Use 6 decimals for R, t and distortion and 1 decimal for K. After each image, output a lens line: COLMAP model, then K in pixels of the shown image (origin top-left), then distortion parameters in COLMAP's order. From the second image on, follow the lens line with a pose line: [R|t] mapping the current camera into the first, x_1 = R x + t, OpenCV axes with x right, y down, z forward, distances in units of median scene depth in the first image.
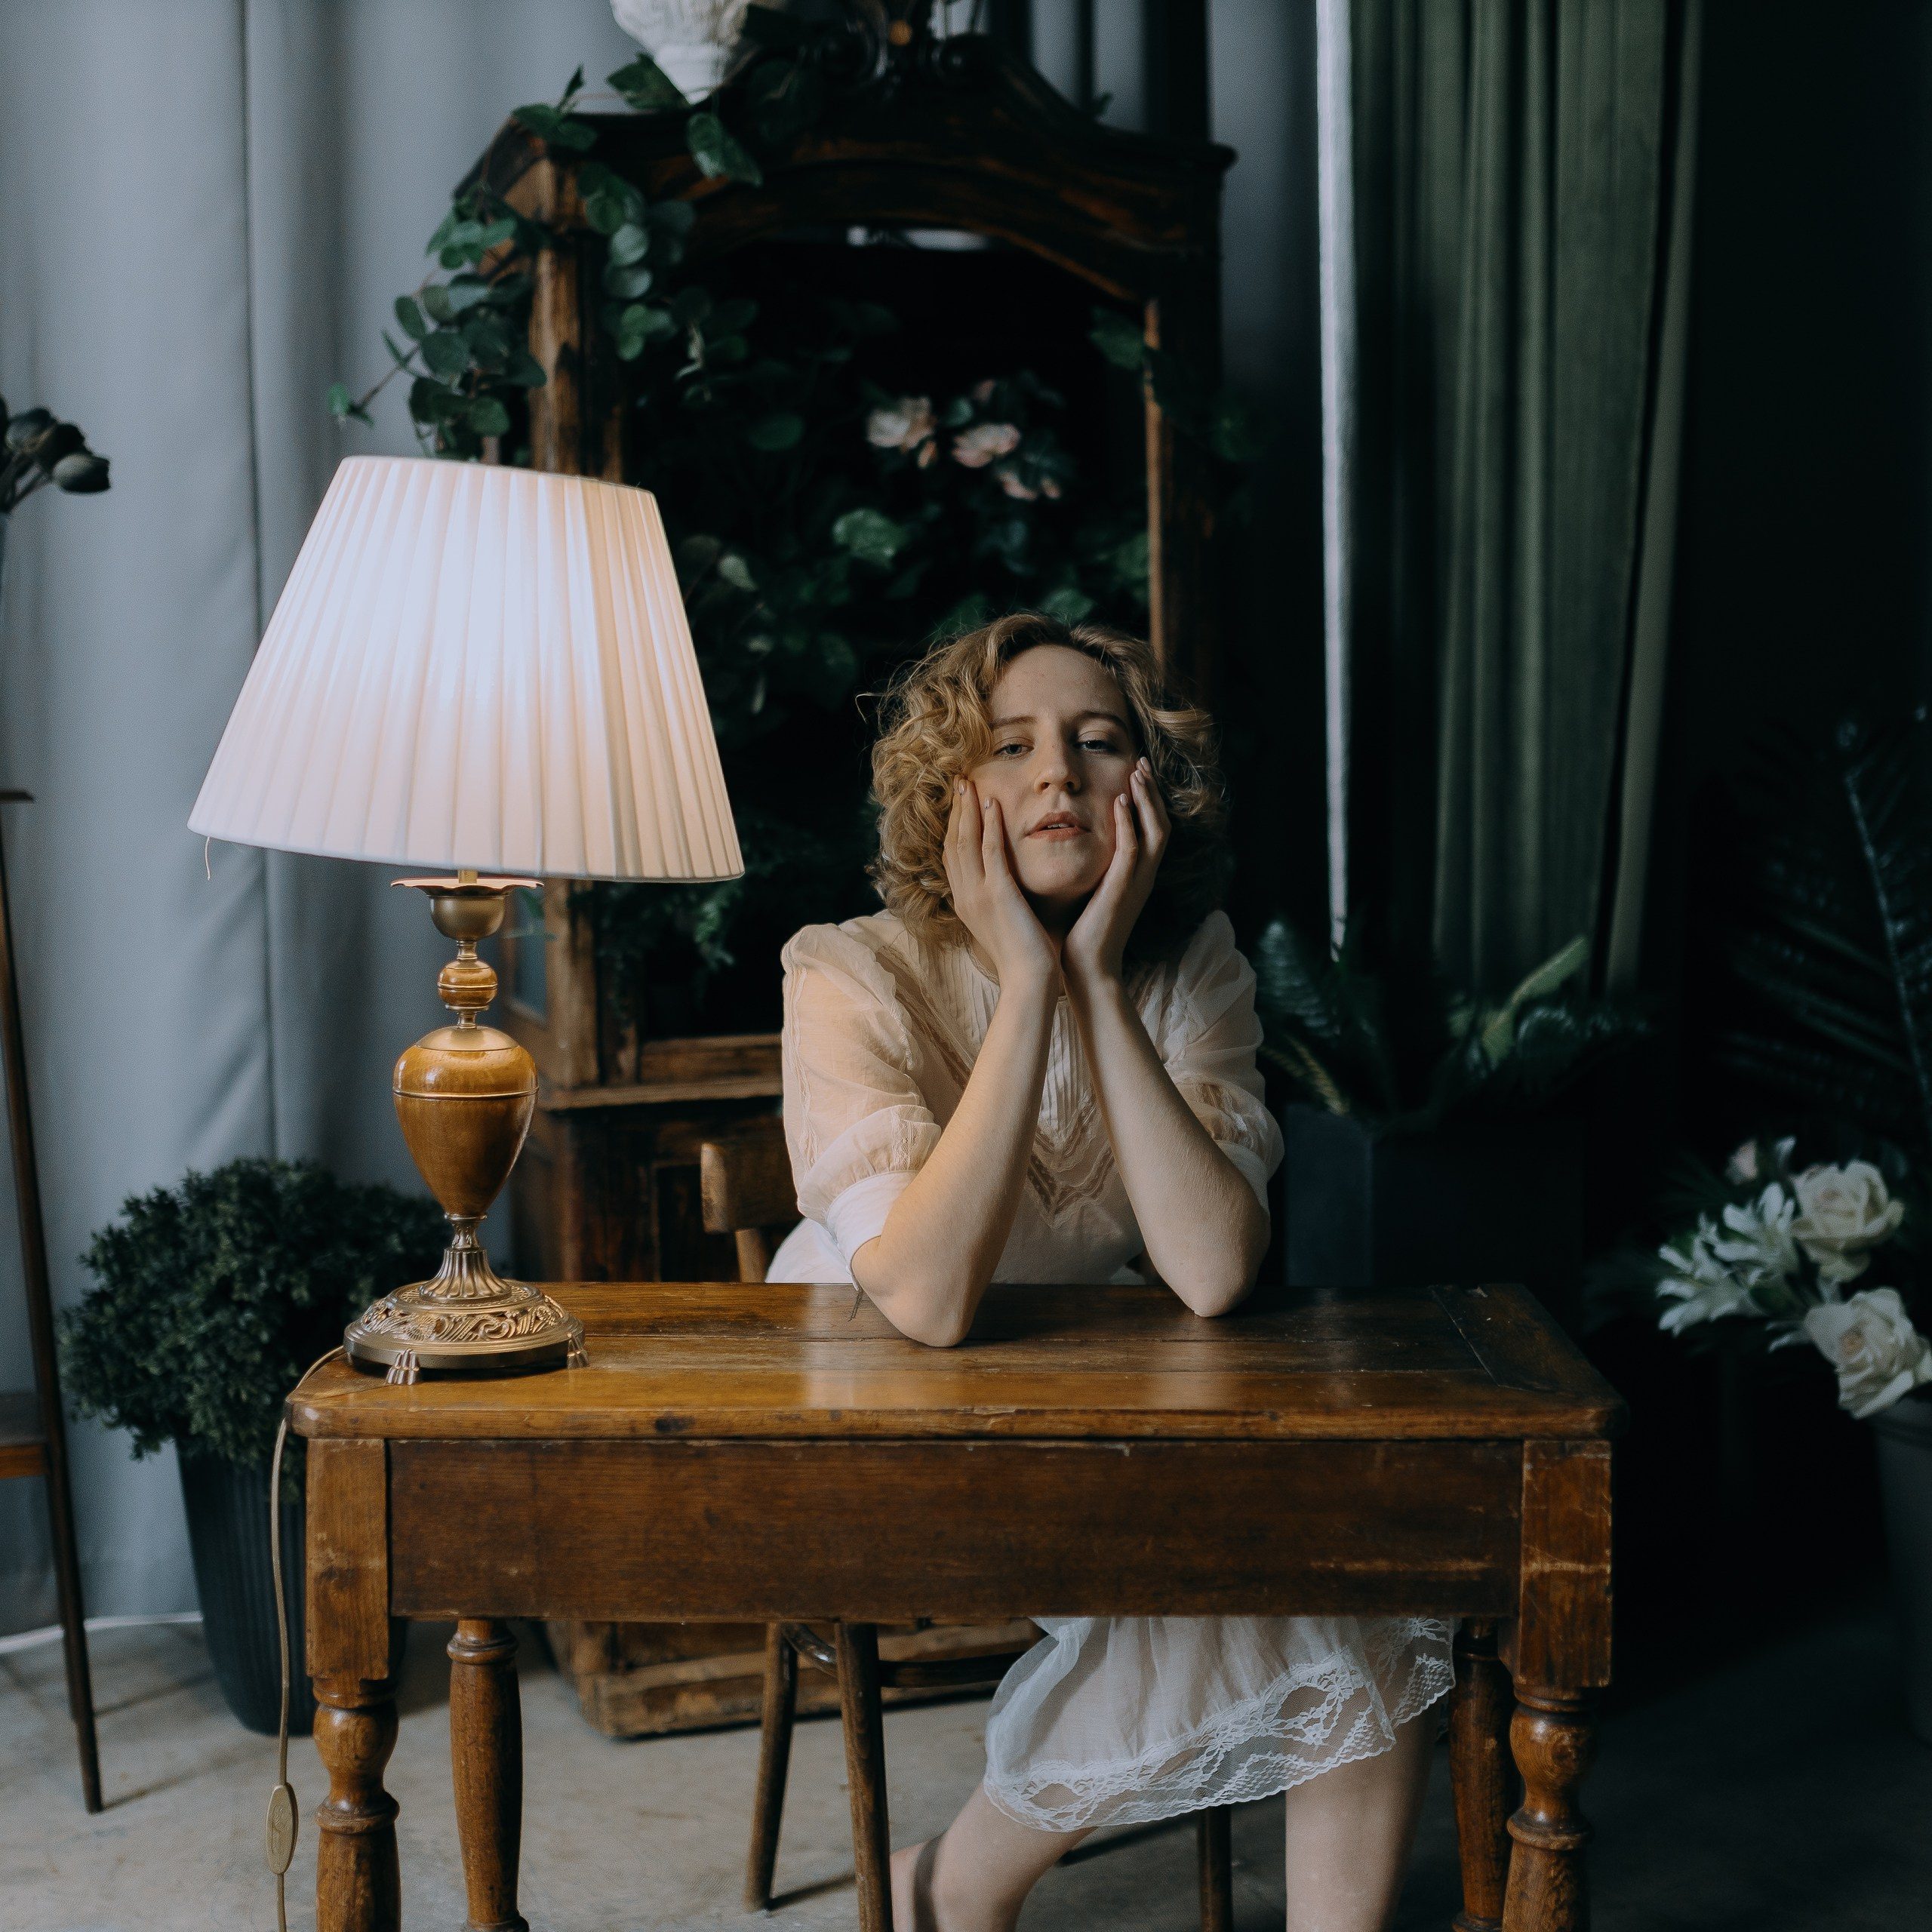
lens RADIAL K [[2917.5, 0, 966.0], [0, 2917.5, 966.0], [0, 0, 1]] dist [0.003336, 0.006648]
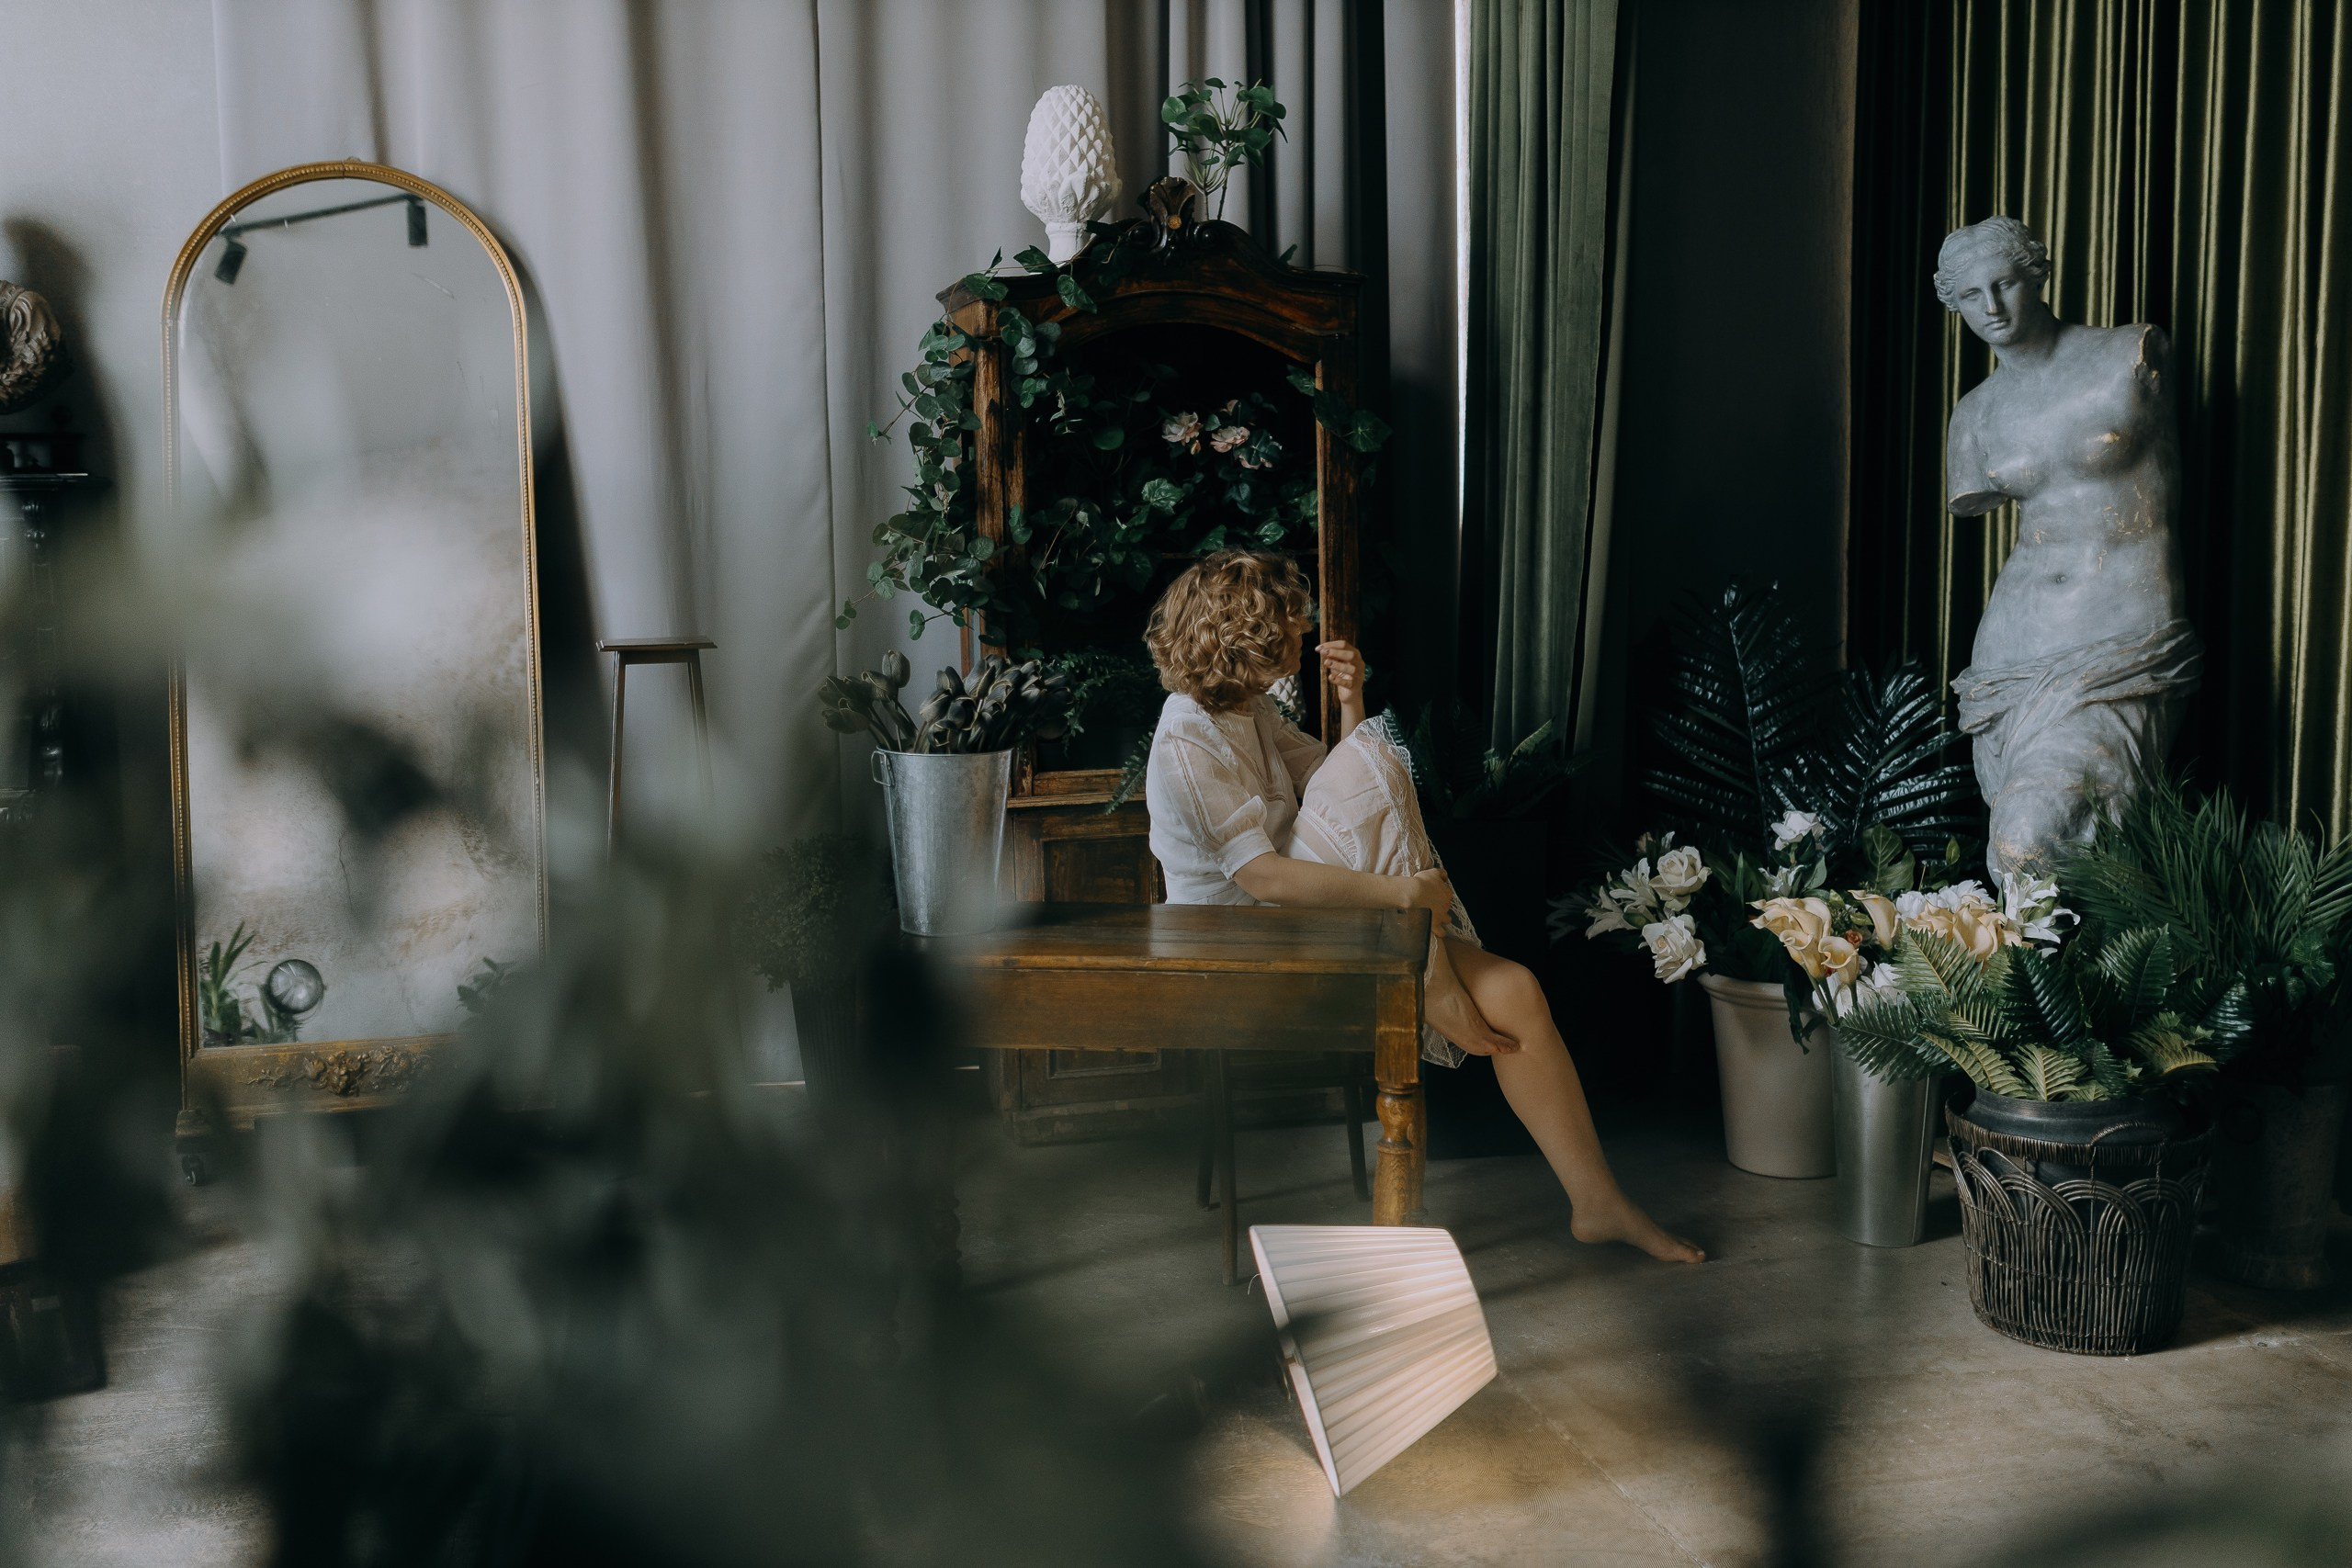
lens RADIAL K [[2352.4, 0, 1138.4], [0, 2352.4, 780.9], [0, 0, 1]] dist [0.016349, 0.017059]
pose [[0.994161, 0.008223, -0.107595, 0.115816], [-0.002581, 0.998619, 0.052467, -0.048304], [0.107878, -0.051883, 0.992809, -0.480312]]
